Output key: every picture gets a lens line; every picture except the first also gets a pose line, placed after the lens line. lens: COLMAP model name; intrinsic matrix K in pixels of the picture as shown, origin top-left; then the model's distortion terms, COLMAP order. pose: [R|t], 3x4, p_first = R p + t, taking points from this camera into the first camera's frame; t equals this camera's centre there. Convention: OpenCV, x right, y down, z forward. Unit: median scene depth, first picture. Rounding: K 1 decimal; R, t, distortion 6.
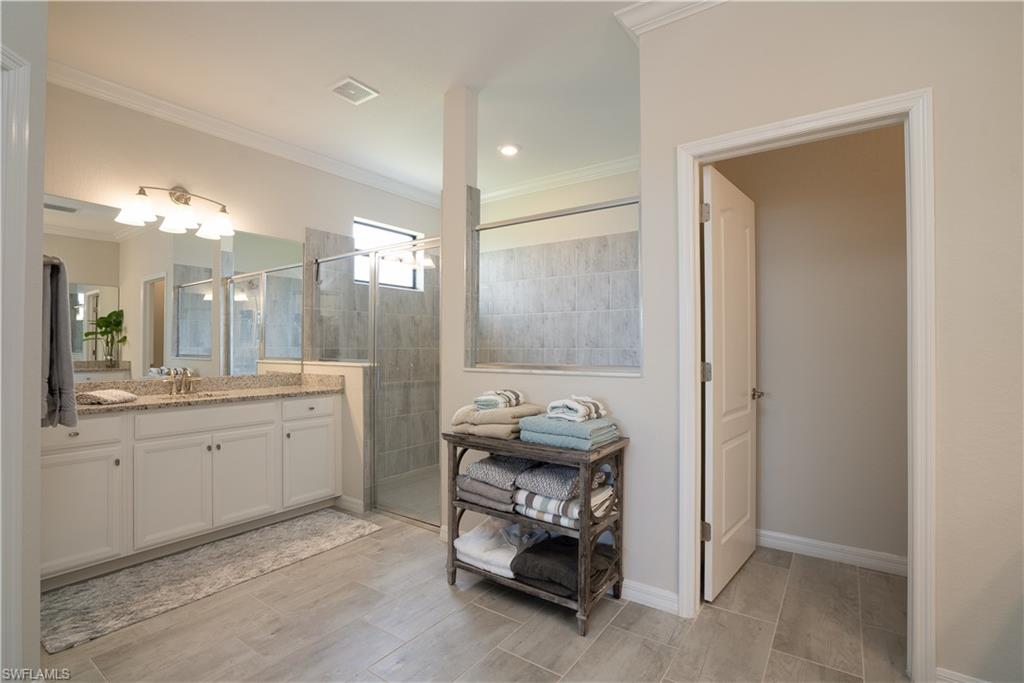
lens RADIAL K [[480.3, 0, 513.2], [0, 480.3, 337.7], [0, 0, 1]] dist [-0.054840, 0.022216]
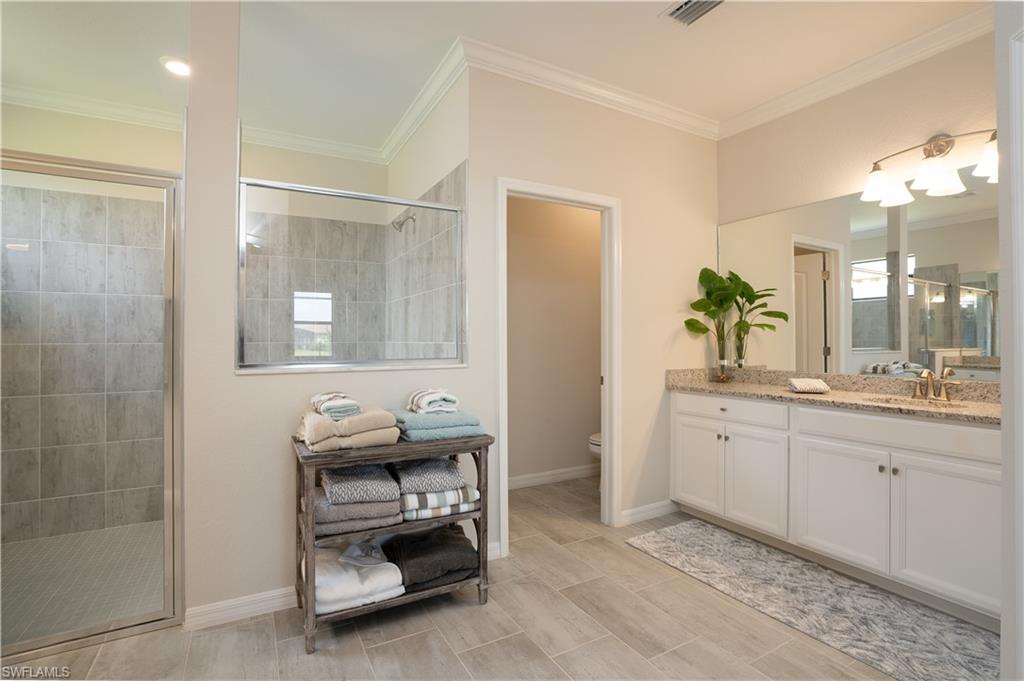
lens RADIAL K [[480.3, 0, 513.2], [0, 480.3, 336.7], [0, 0, 1]] dist [-0.054840, 0.022216]
pose [[0.440218, -0.000084, 0.897891, -0.730764], [-0.011938, 0.999911, 0.005946, 0.004131], [-0.897812, -0.013336, 0.440178, 0.419027]]
